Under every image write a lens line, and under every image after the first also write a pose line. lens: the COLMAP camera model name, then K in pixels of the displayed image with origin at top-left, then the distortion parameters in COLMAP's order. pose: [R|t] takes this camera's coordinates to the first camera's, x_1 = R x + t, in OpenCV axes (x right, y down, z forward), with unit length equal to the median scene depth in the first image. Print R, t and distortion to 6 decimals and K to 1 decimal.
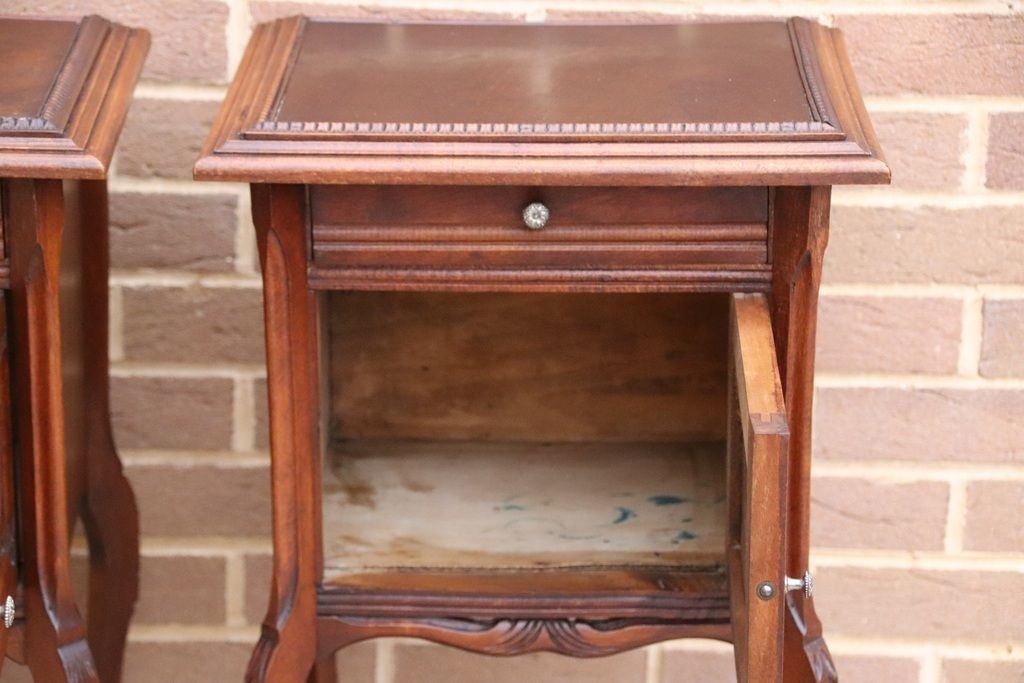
lens RADIAL K [[3114.0, 0, 513.1], [0, 3114.0, 370.9], [0, 0, 1]] dist [0.744507, 1.122104]
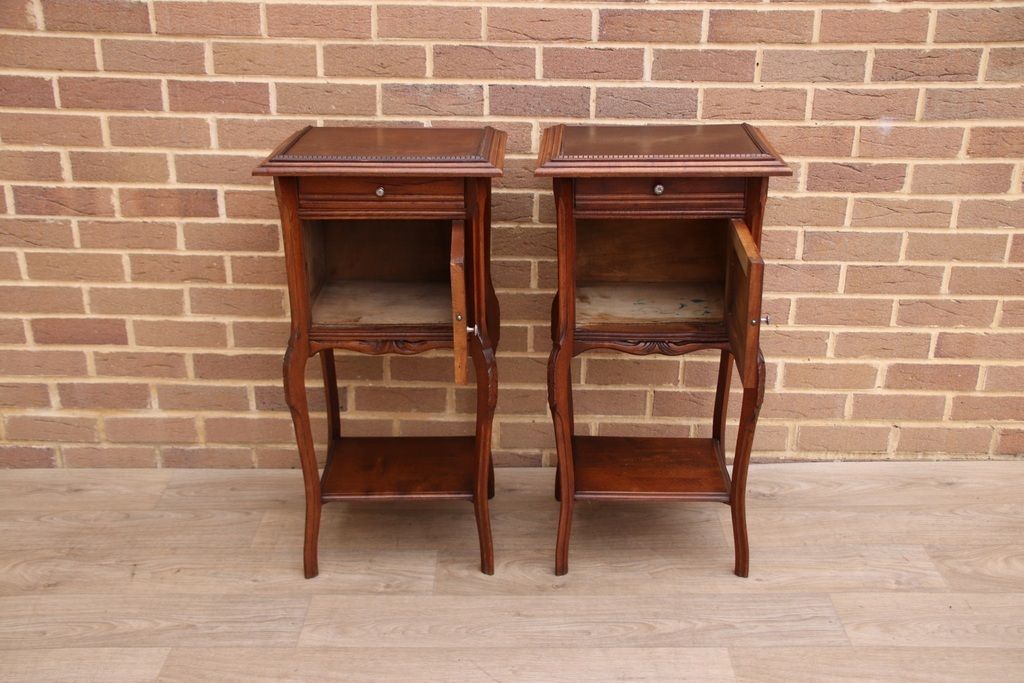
lens RADIAL K [[1102.0, 0, 510.9], [0, 1102.0, 354.1], [0, 0, 1]] dist [-0.044479, 0.302202]
pose [[0.998768, -0.000540, -0.049624, -0.059802], [0.002959, 0.998810, 0.048676, 0.037226], [0.049539, -0.048763, 0.997581, 0.031759]]
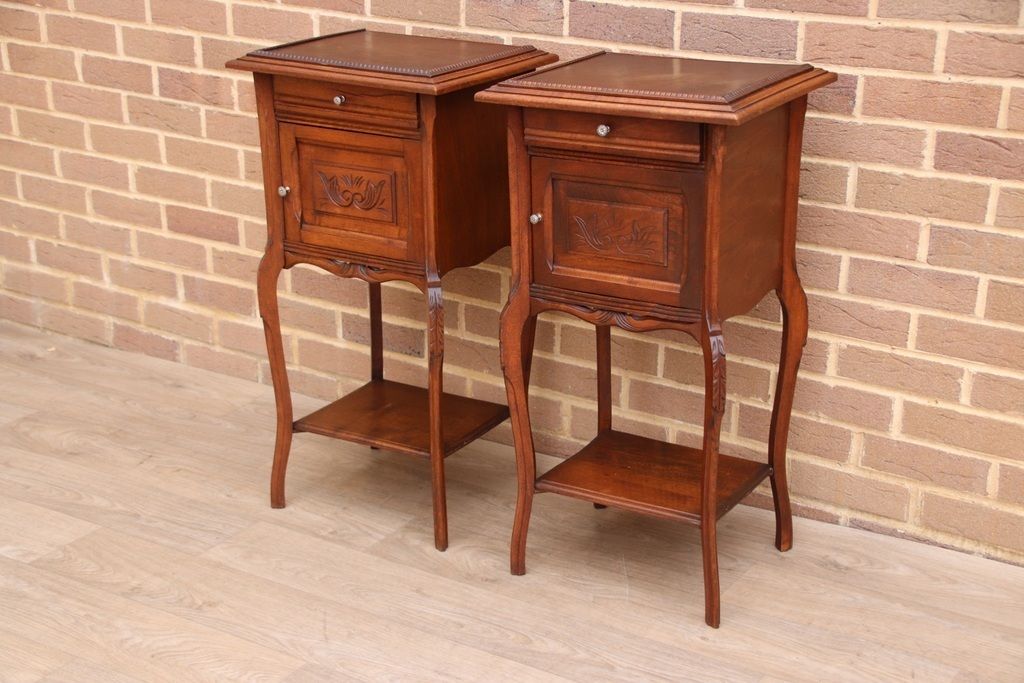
lens RADIAL K [[1557.2, 0, 512.5], [0, 1557.2, 359.6], [0, 0, 1]] dist [0.128792, 0.756145]
pose [[0.819327, 0.180286, -0.544242, 0.505866], [-0.169319, 0.983020, 0.070737, 0.037193], [0.547754, 0.034194, 0.835940, 0.006208]]
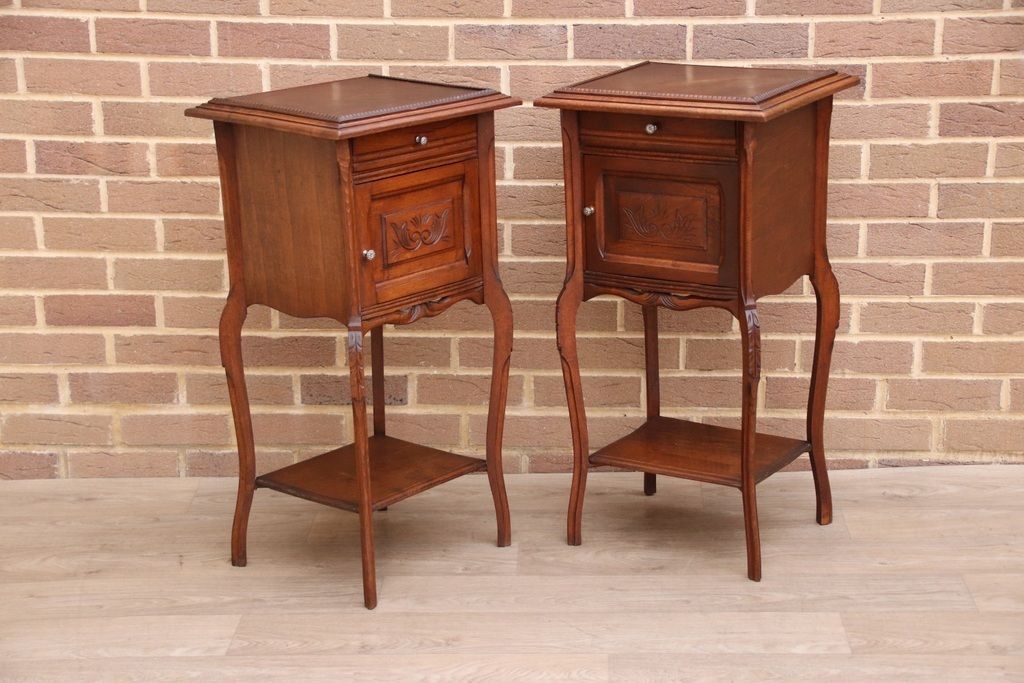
lens RADIAL K [[2058.7, 0, 511.1], [0, 2058.7, 363.8], [0, 0, 1]] dist [0.337383, 1.306304]
pose [[0.996747, -0.012147, -0.079674, -0.048561], [0.008398, 0.998849, -0.047226, 0.187427], [0.080156, 0.046403, 0.995702, -0.599414]]
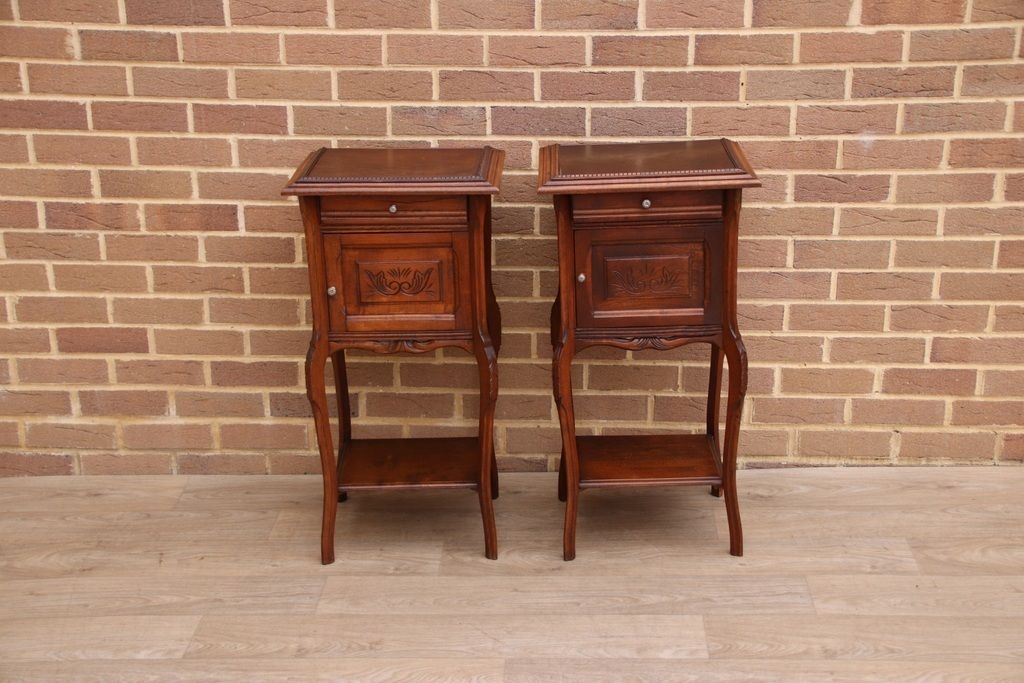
lens RADIAL K [[1514.7, 0, 510.0], [0, 1514.7, 356.3], [0, 0, 1]] dist [0.124290, 0.648995]
pose [[0.996121, -0.006457, -0.087751, 0.012393], [0.007196, 0.999941, 0.008106, 0.070721], [0.087694, -0.008706, 0.996109, -0.405933]]
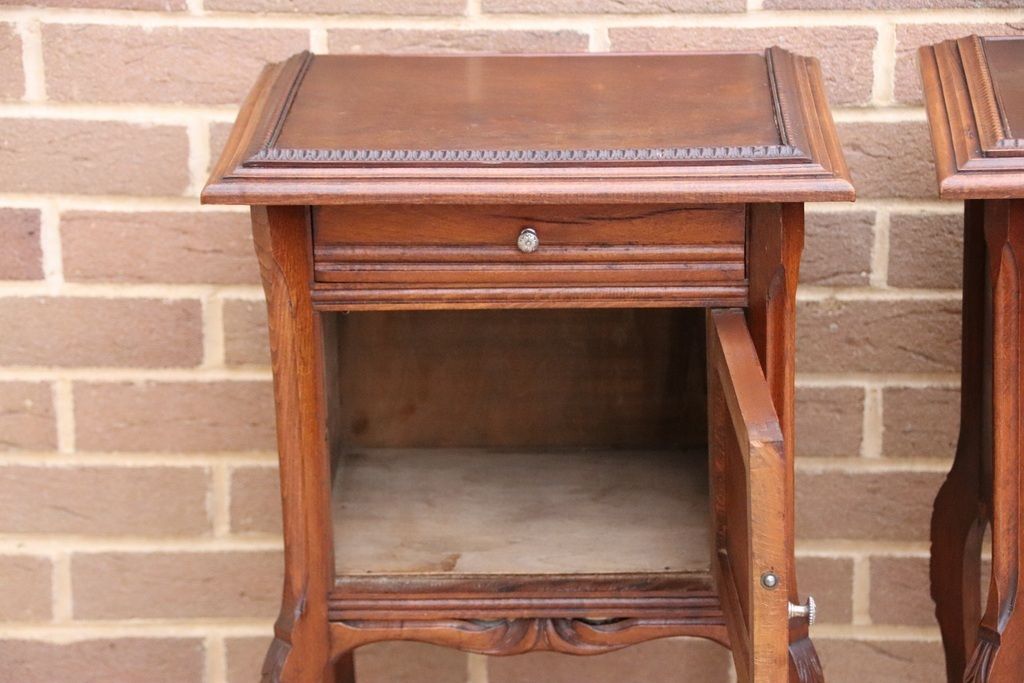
lens RADIAL K [[2953.1, 0, 516.4], [0, 2953.1, 372.0], [0, 0, 1]] dist [0.731247, 0.358151]
pose [[0.997661, -0.012981, -0.067118, -0.140366], [0.012888, 0.999915, -0.001818, -0.002627], [0.067135, 0.000948, 0.997743, 0.000581]]
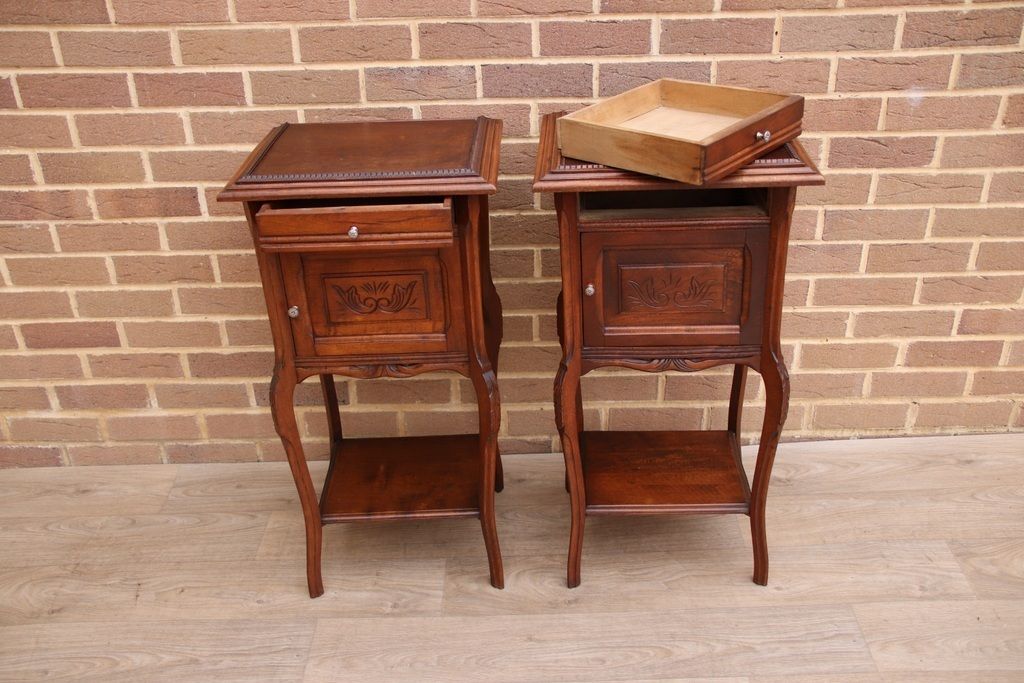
lens RADIAL K [[988.7, 0, 511.6], [0, 988.7, 355.9], [0, 0, 1]] dist [-0.097567, 0.235288]
pose [[0.997506, -0.024481, -0.066194, -0.056465], [0.035886, 0.983552, 0.177024, -0.057358], [0.060772, -0.178958, 0.981978, 0.187067]]
